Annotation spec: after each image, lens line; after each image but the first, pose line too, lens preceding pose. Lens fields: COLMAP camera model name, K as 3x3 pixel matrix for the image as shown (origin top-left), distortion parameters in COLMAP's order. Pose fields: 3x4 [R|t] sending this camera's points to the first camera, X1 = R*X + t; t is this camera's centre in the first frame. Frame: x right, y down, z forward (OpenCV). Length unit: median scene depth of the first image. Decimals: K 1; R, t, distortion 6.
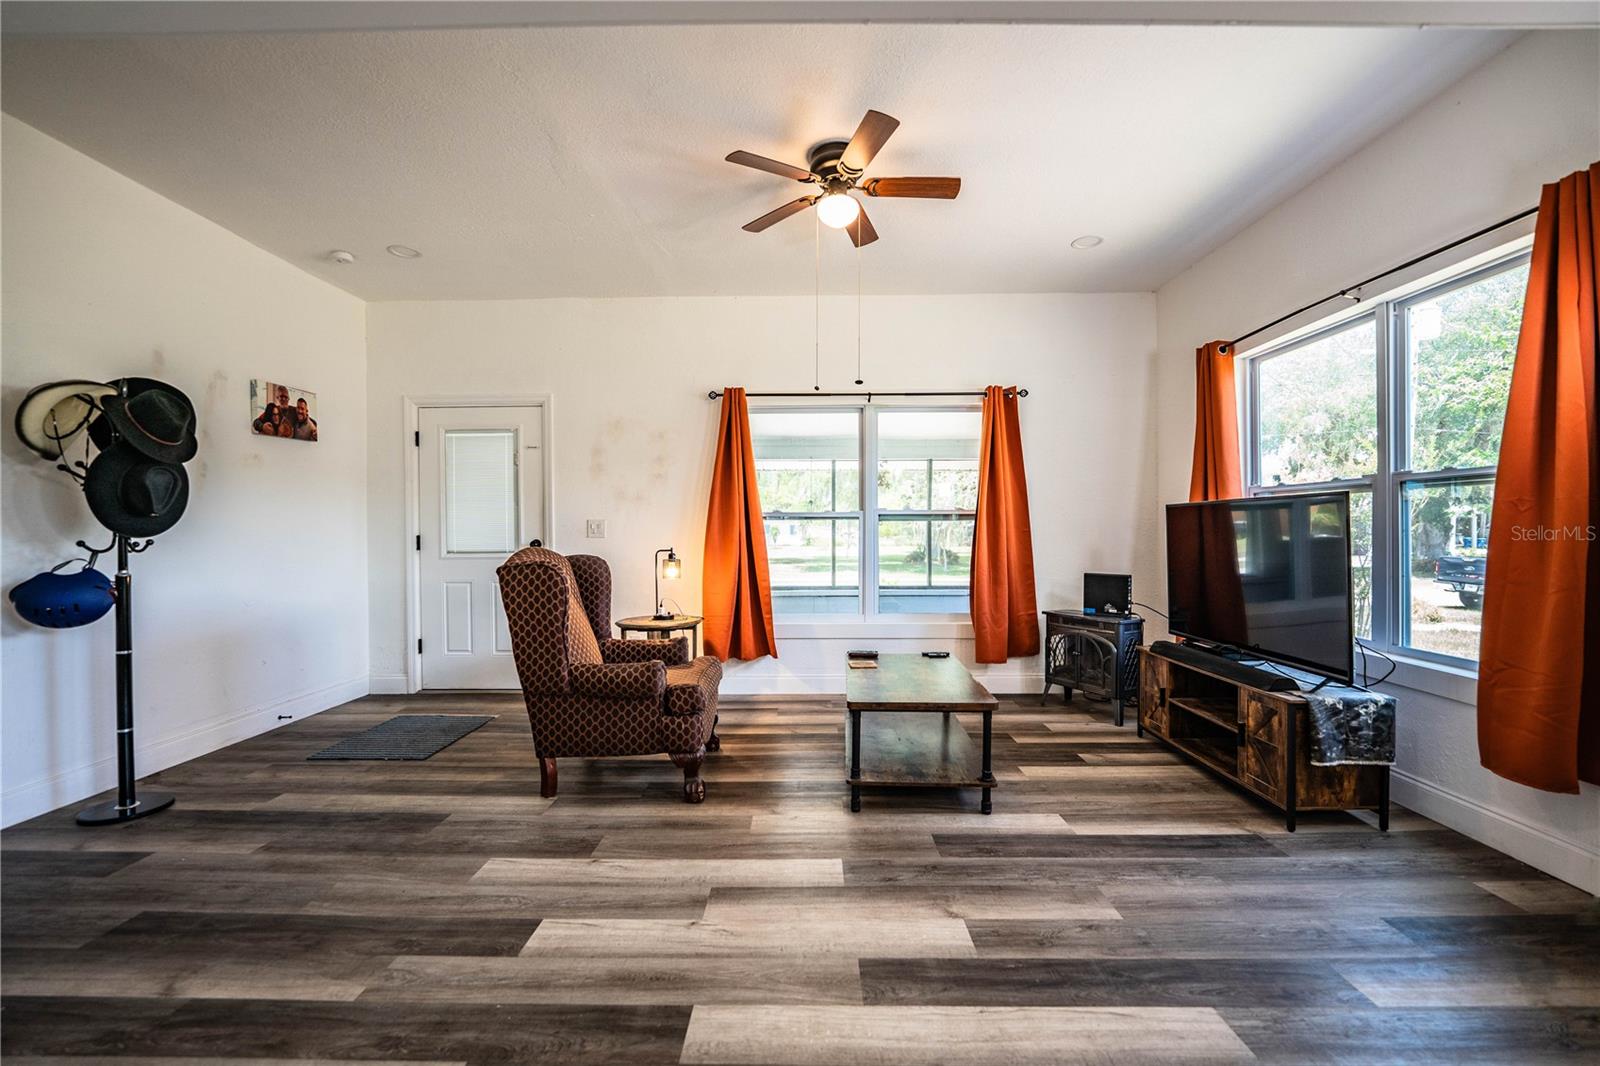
lens RADIAL K [[654.2, 0, 800.0], [0, 654.2, 536.3], [0, 0, 1]] dist [-0.028113, 0.004267]
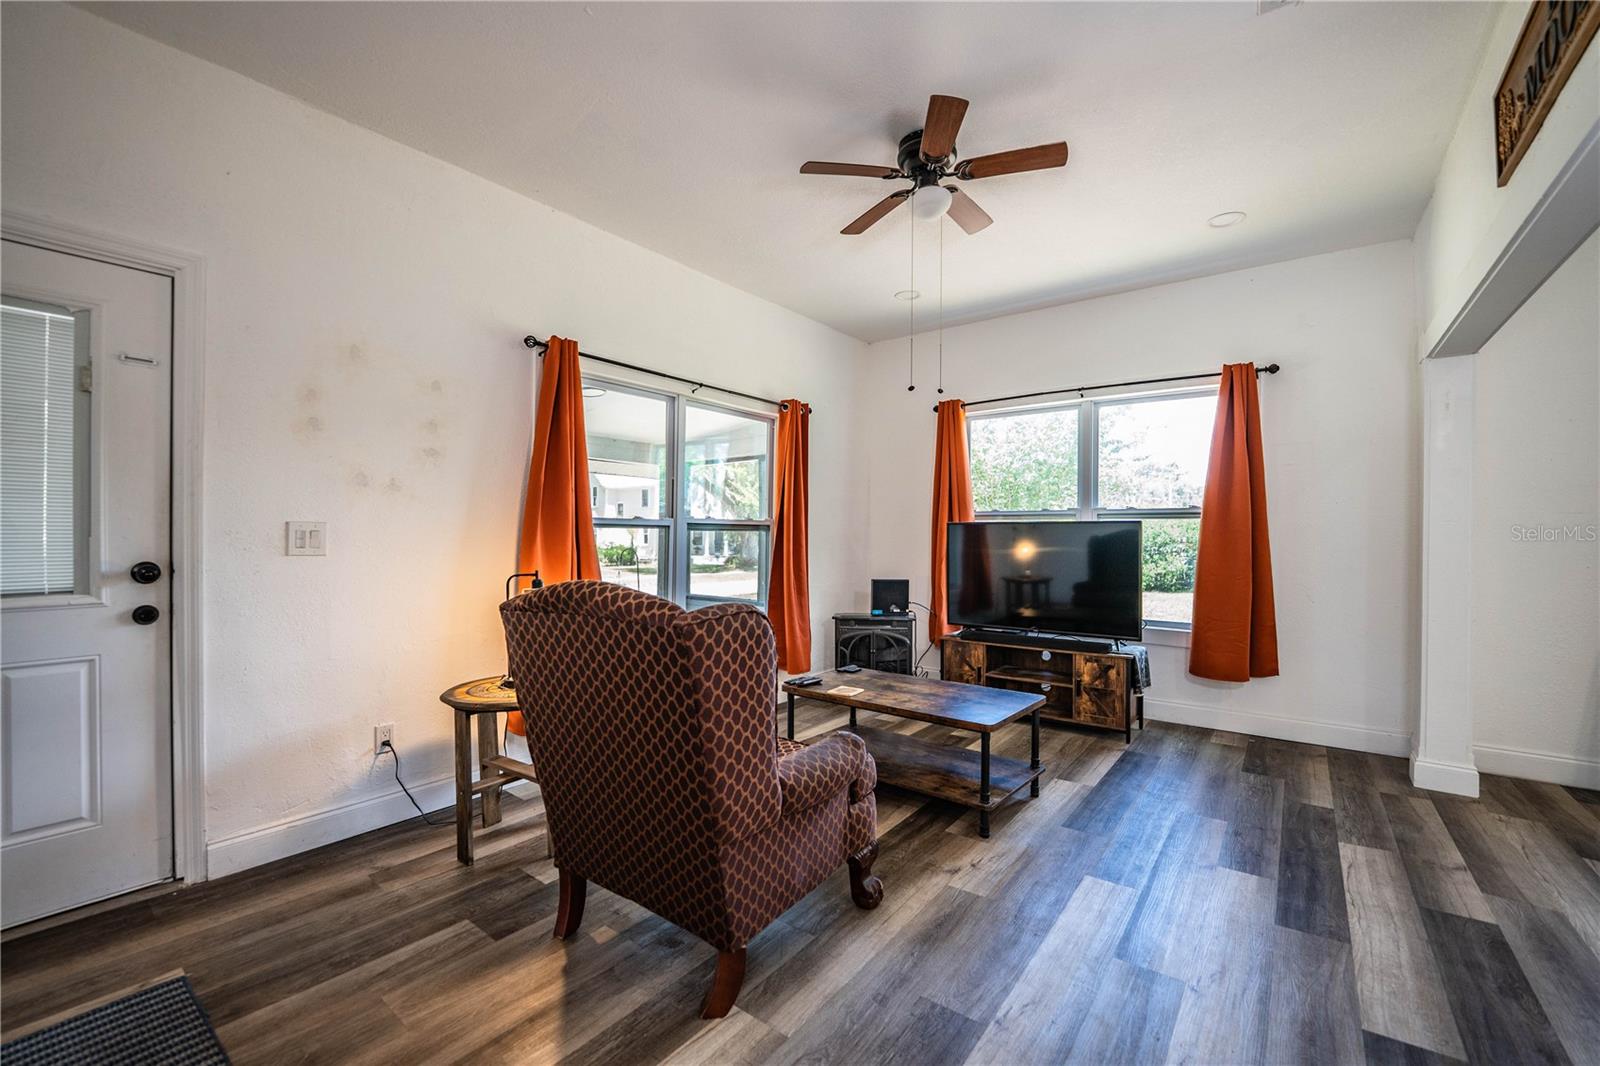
lens RADIAL K [[654.2, 0, 799.6], [0, 654.2, 537.4], [0, 0, 1]] dist [-0.028113, 0.004267]
pose [[0.602633, 0.003974, 0.798009, -0.678253], [-0.000808, 0.999990, -0.004369, -0.015024], [-0.798018, 0.001988, 0.602630, 0.505371]]
